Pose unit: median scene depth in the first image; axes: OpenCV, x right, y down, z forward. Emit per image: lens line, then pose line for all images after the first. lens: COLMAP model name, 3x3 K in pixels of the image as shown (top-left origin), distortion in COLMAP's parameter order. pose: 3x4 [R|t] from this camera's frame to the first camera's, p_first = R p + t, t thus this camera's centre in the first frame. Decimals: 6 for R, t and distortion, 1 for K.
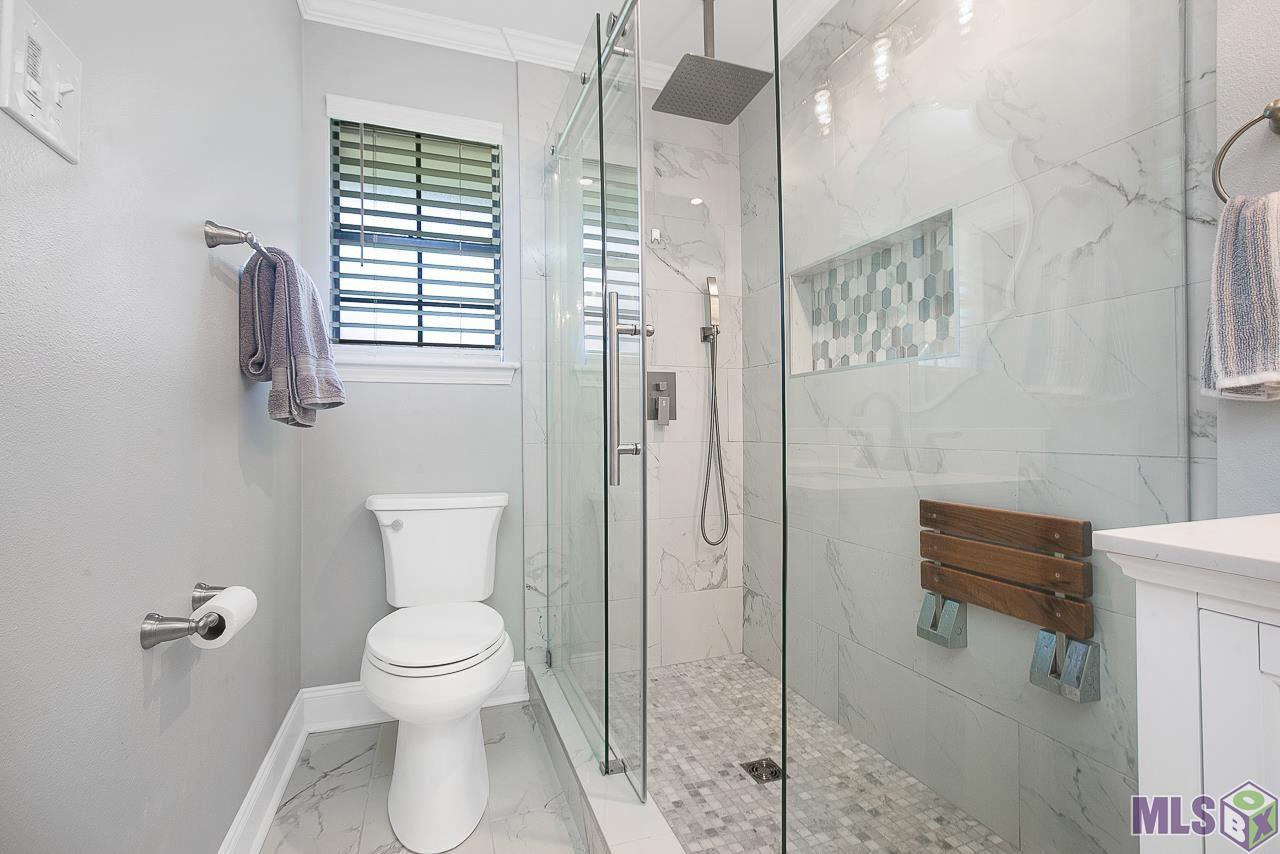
lens RADIAL K [[586.3, 0, 640.0], [0, 586.3, 427.0], [0, 0, 1]] dist [-0.072774, 0.000217]
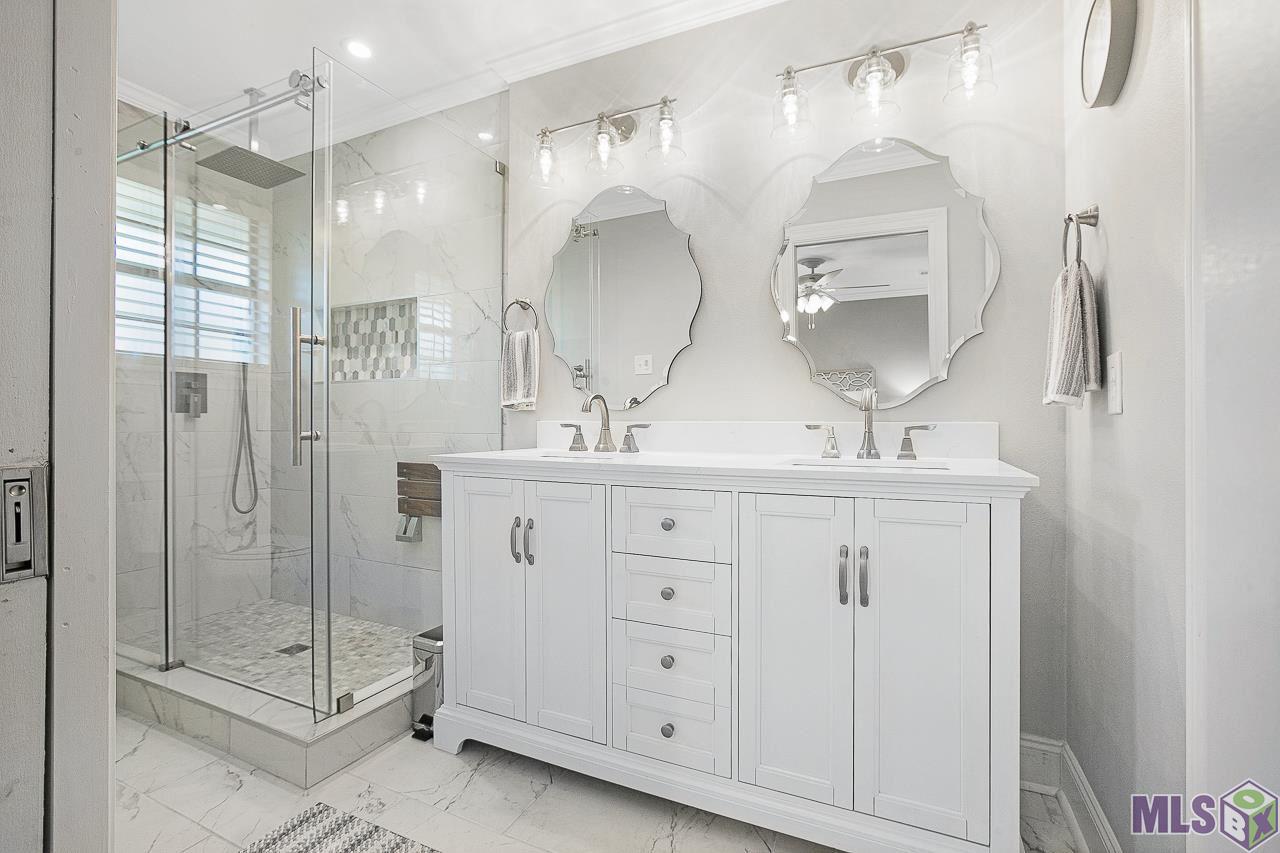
lens RADIAL K [[565.7, 0, 649.6], [0, 565.7, 416.0], [0, 0, 1]] dist [-0.016995, 0.000356]
pose [[0.705367, 0.009531, 0.708778, -0.144939], [-0.004014, 0.999947, -0.009451, 0.001430], [-0.708831, 0.003822, 0.705368, -0.588117]]
